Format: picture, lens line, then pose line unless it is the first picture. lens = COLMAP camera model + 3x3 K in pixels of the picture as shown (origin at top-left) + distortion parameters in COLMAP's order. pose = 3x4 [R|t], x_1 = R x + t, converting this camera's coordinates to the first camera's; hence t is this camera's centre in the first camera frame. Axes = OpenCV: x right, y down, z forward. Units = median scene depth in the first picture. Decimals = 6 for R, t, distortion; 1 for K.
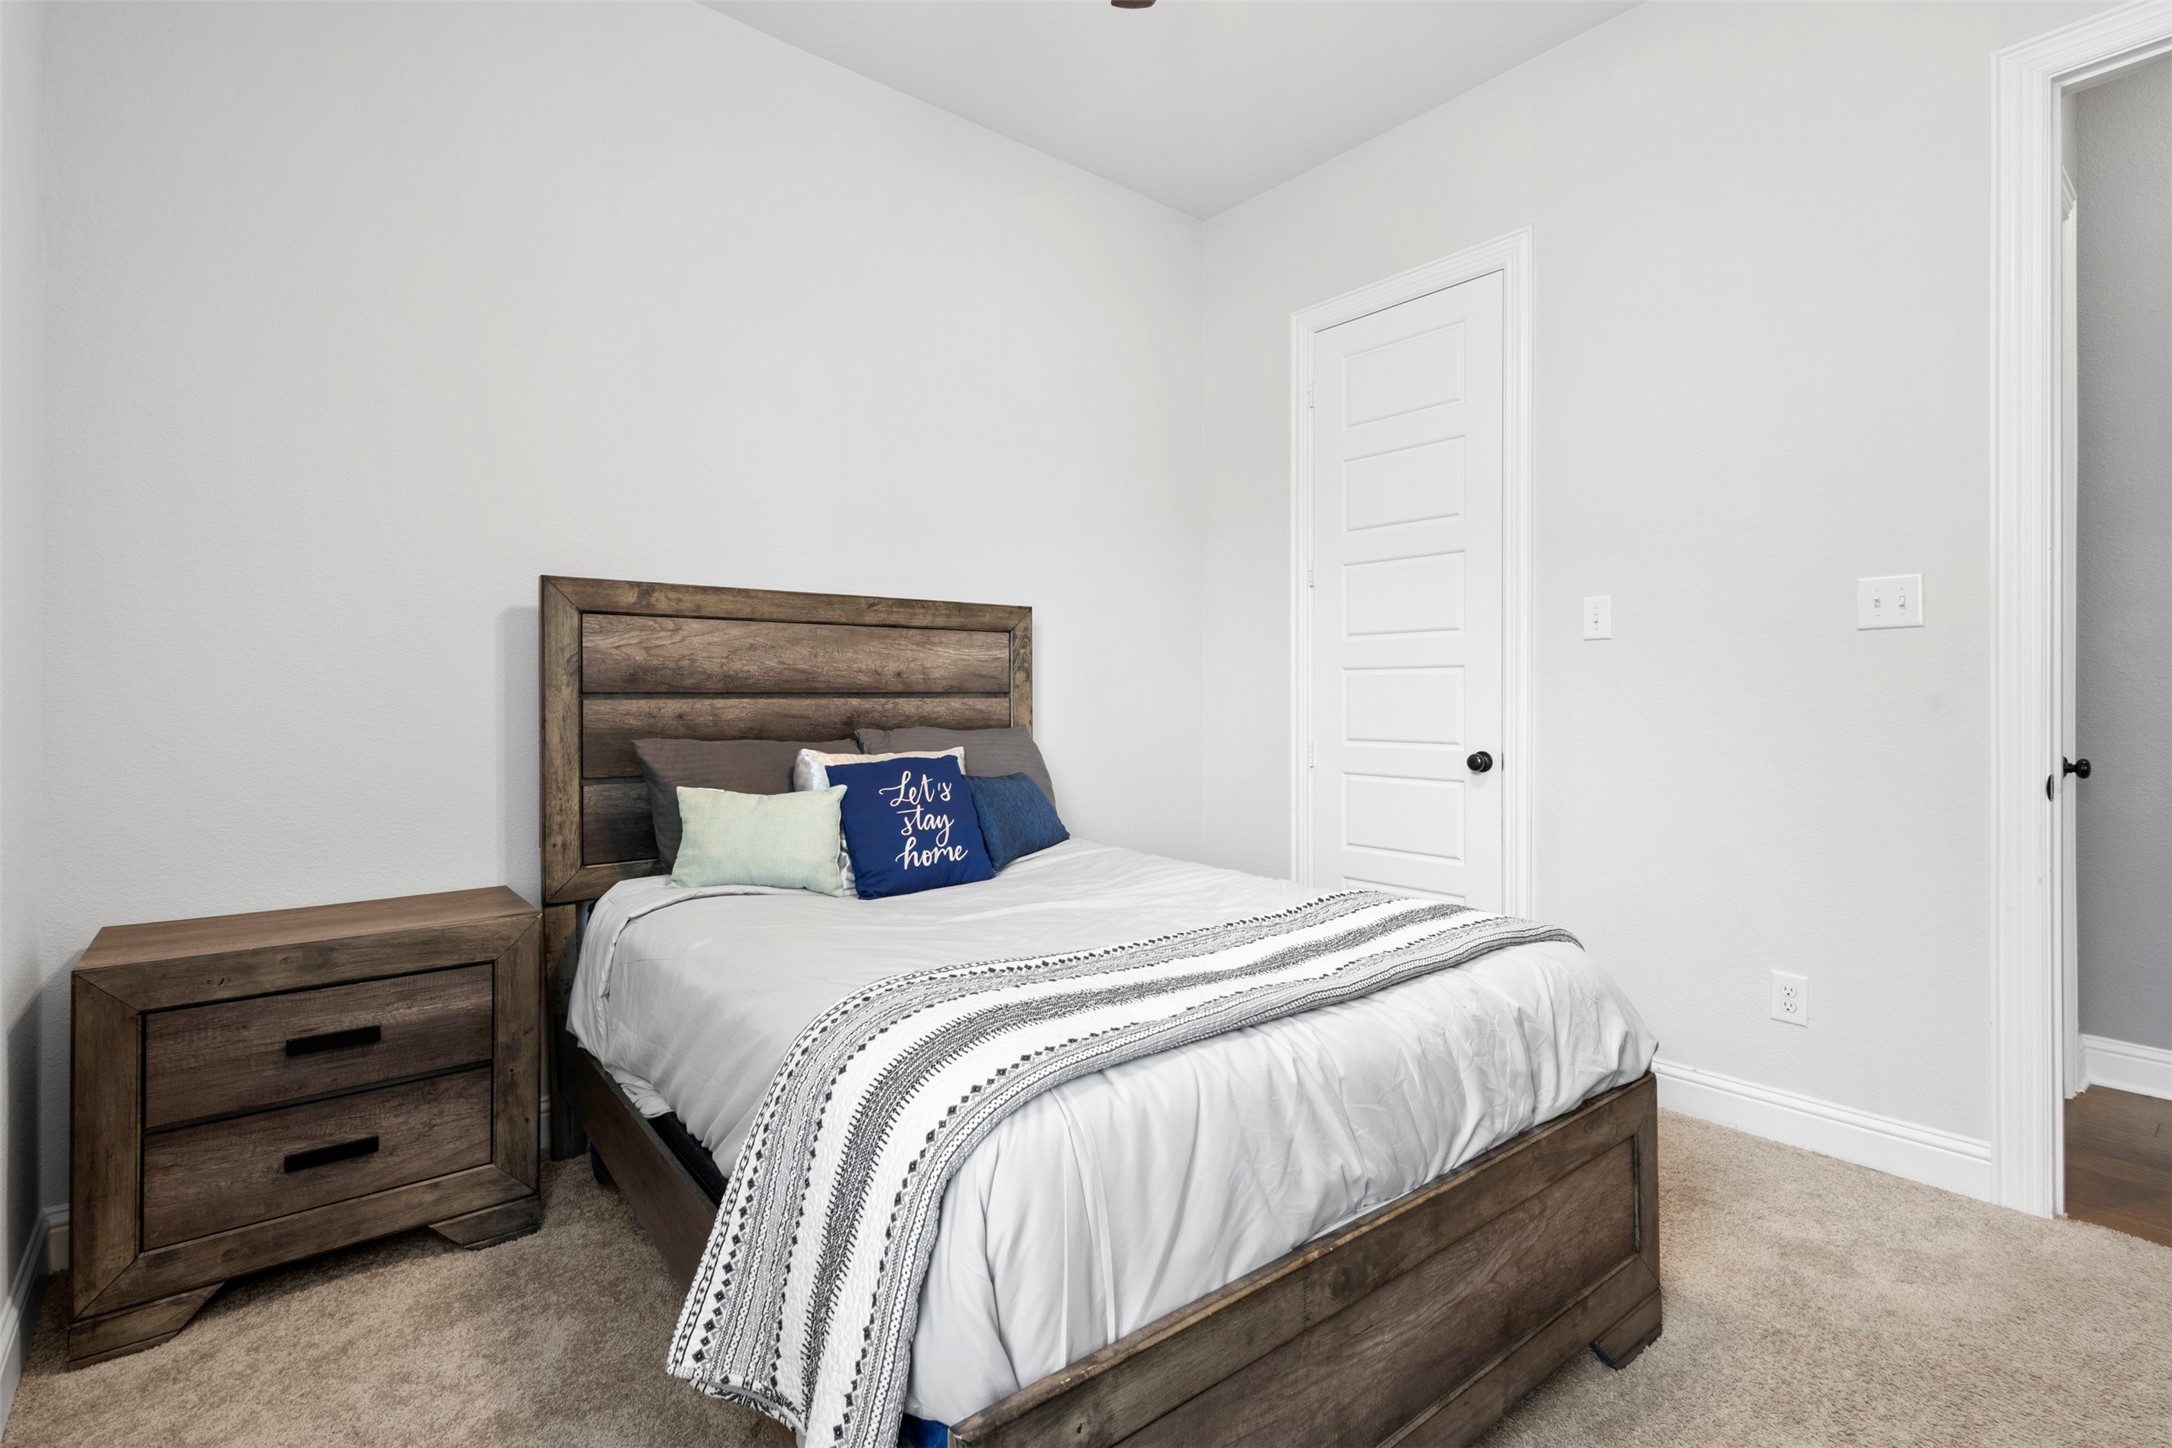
lens RADIAL K [[999.7, 0, 1087.3], [0, 999.7, 704.7], [0, 0, 1]] dist [0.016057, 0.001464]
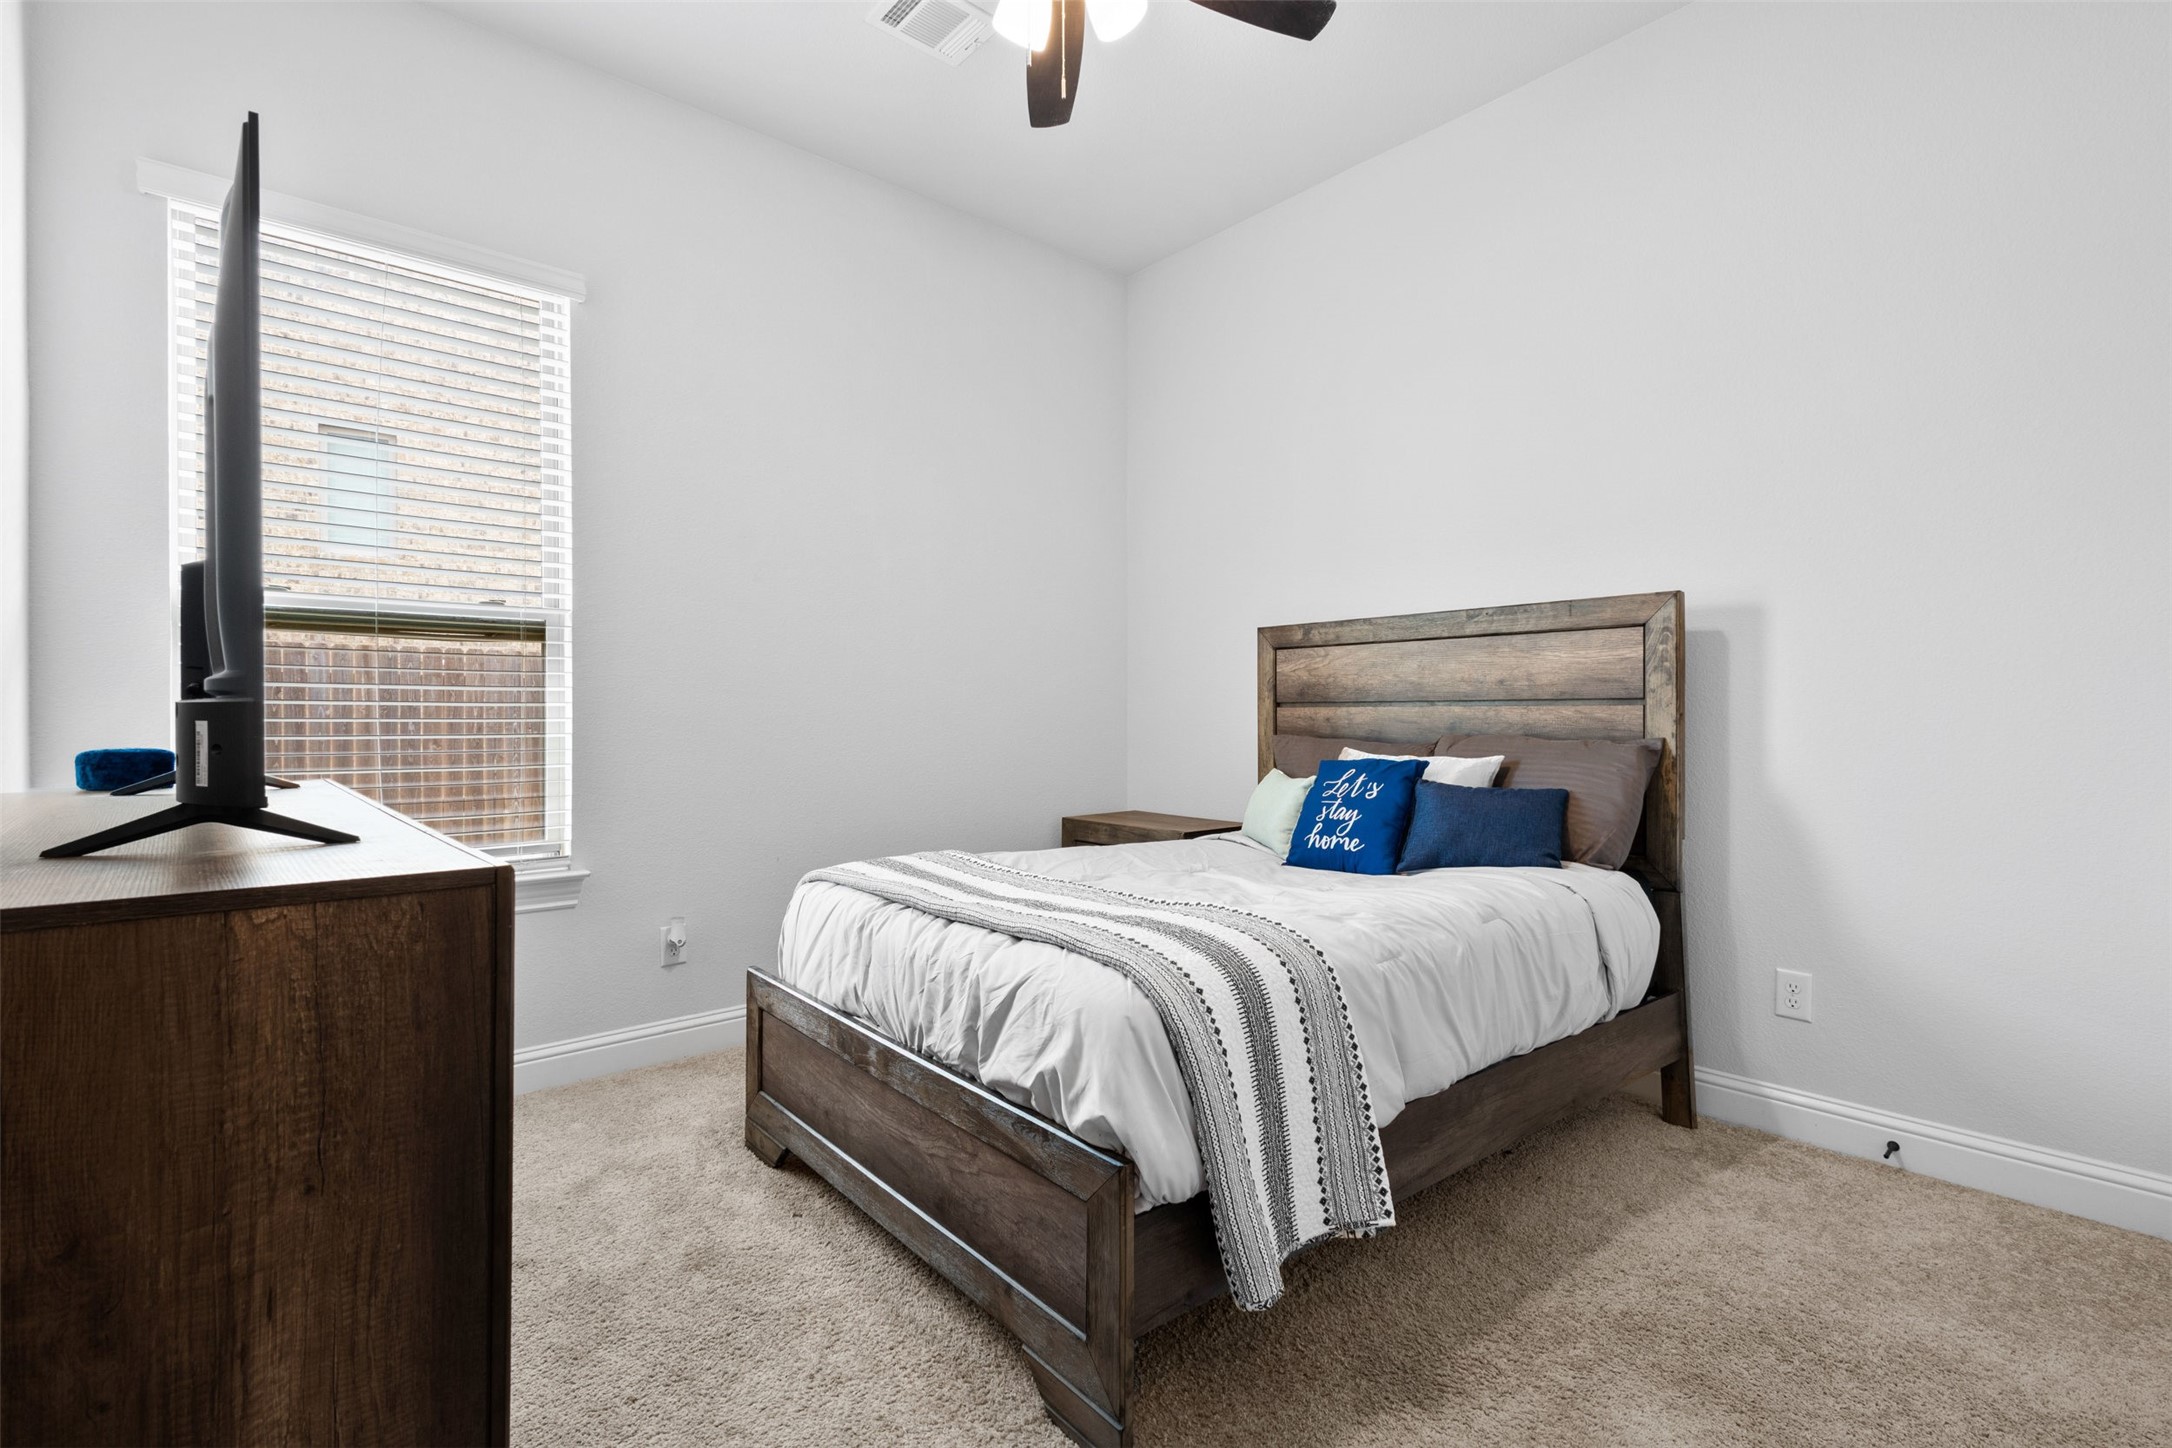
lens RADIAL K [[999.7, 0, 1088.8], [0, 999.7, 720.4], [0, 0, 1]] dist [0.016057, 0.001464]
pose [[0.040620, 0.010500, -0.999120, 0.909801], [-0.005725, 0.999931, 0.010275, 0.000403], [0.999158, 0.005303, 0.040677, 0.619808]]
